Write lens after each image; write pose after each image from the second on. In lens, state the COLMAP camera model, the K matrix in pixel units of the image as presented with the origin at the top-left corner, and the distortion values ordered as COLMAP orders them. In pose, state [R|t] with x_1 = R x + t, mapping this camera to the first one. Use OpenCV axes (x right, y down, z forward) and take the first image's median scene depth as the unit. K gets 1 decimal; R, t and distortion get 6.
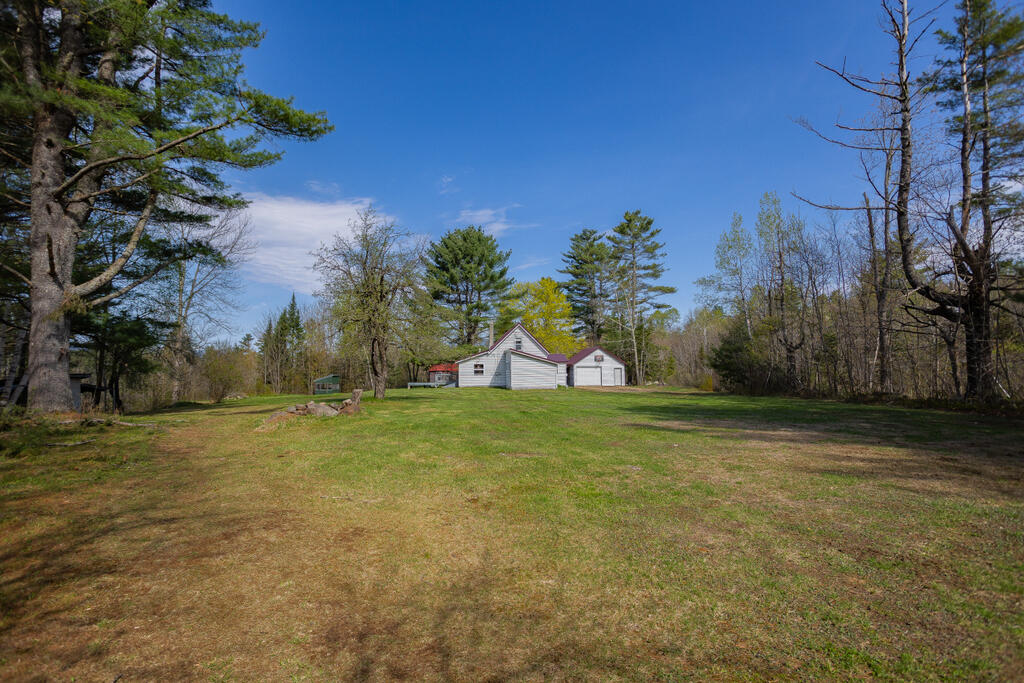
lens RADIAL K [[518.4, 0, 506.3], [0, 518.4, 343.4], [0, 0, 1]] dist [-0.017014, 0.011653]
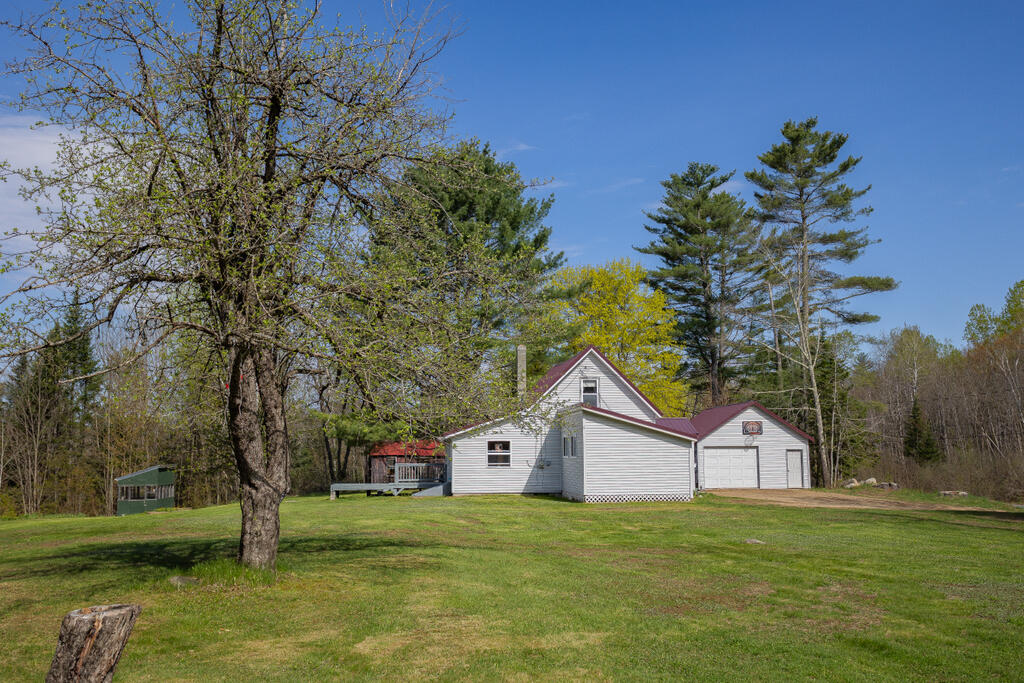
lens RADIAL K [[938.4, 0, 518.8], [0, 938.4, 348.5], [0, 0, 1]] dist [0.035091, 0.000000]
pose [[0.999796, 0.000631, 0.020193, -0.038361], [0.000542, 0.998314, -0.058045, 0.006463], [-0.020195, 0.058044, 0.998110, 0.162197]]
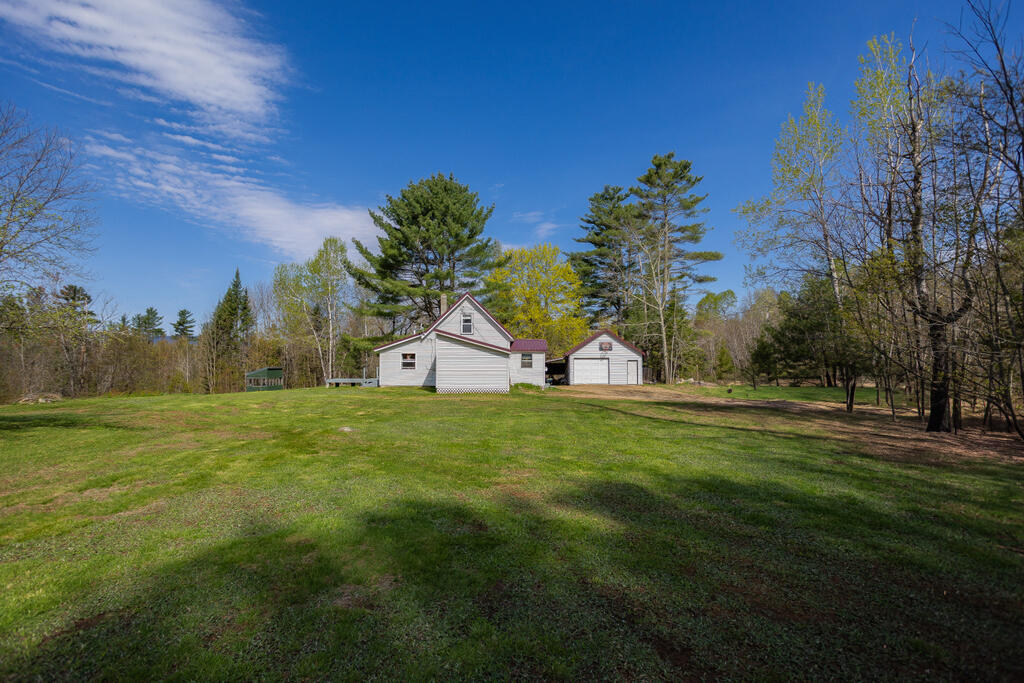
lens RADIAL K [[504.1, 0, 496.9], [0, 504.1, 341.2], [0, 0, 1]] dist [-0.040416, 0.000131]
pose [[0.990924, 0.001300, -0.134414, 0.111710], [0.000487, 0.999912, 0.013257, 0.011220], [0.134420, -0.013203, 0.990837, 0.262432]]
